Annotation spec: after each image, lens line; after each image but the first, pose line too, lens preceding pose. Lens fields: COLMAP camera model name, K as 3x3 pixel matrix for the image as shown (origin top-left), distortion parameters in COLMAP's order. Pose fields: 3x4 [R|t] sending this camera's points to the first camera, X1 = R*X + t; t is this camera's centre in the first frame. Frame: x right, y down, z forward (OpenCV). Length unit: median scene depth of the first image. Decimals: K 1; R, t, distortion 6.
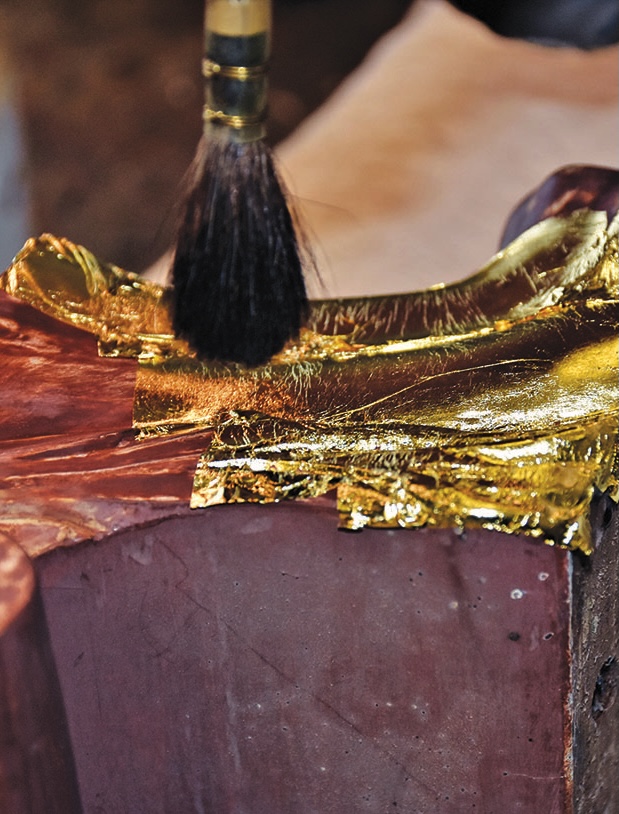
lens RADIAL K [[2403.5, 0, 355.4], [0, 2403.5, 413.0], [0, 0, 1]] dist [-0.031983, 0.000000]
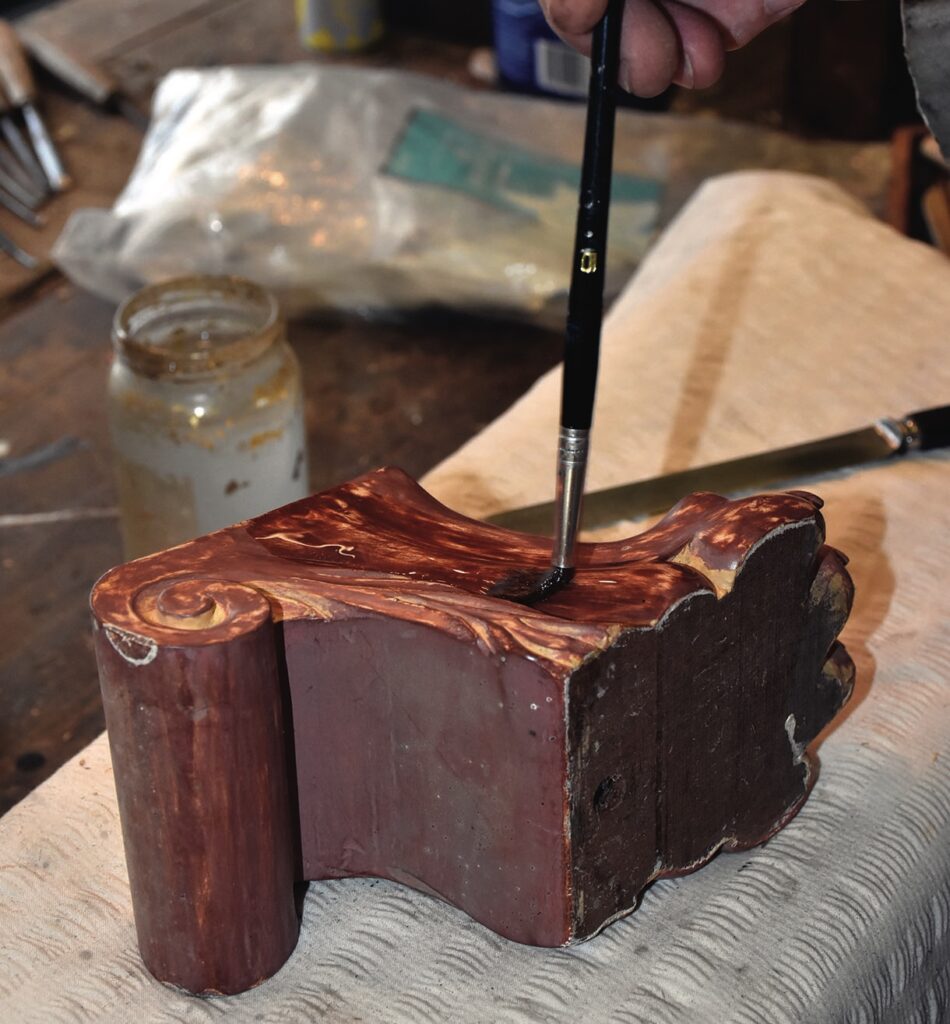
lens RADIAL K [[2066.0, 0, 481.0], [0, 2066.0, 443.6], [0, 0, 1]] dist [0.007702, 0.000000]
pose [[0.923905, 0.203219, -0.324194, 0.458420], [-0.247376, 0.963649, -0.100928, 0.050863], [0.291899, 0.173446, 0.940591, -0.423729]]
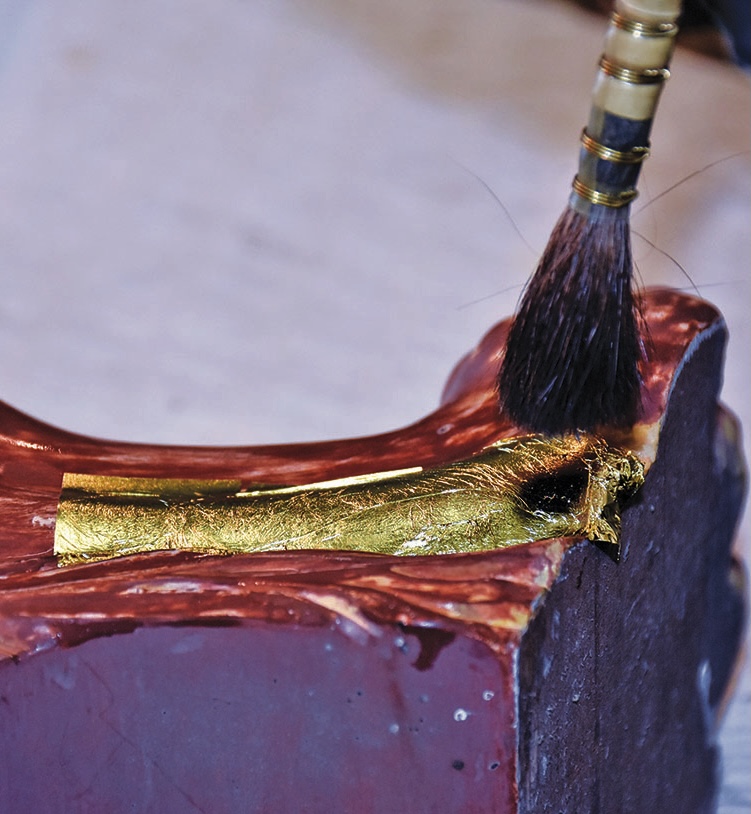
lens RADIAL K [[3064.9, 0, 343.8], [0, 3064.9, 417.4], [0, 0, 1]] dist [-0.040903, 0.000000]
pose [[0.999565, 0.006598, 0.028759, -0.014238], [-0.002052, 0.987863, -0.155313, 0.142418], [-0.029435, 0.155186, 0.987447, -0.207964]]
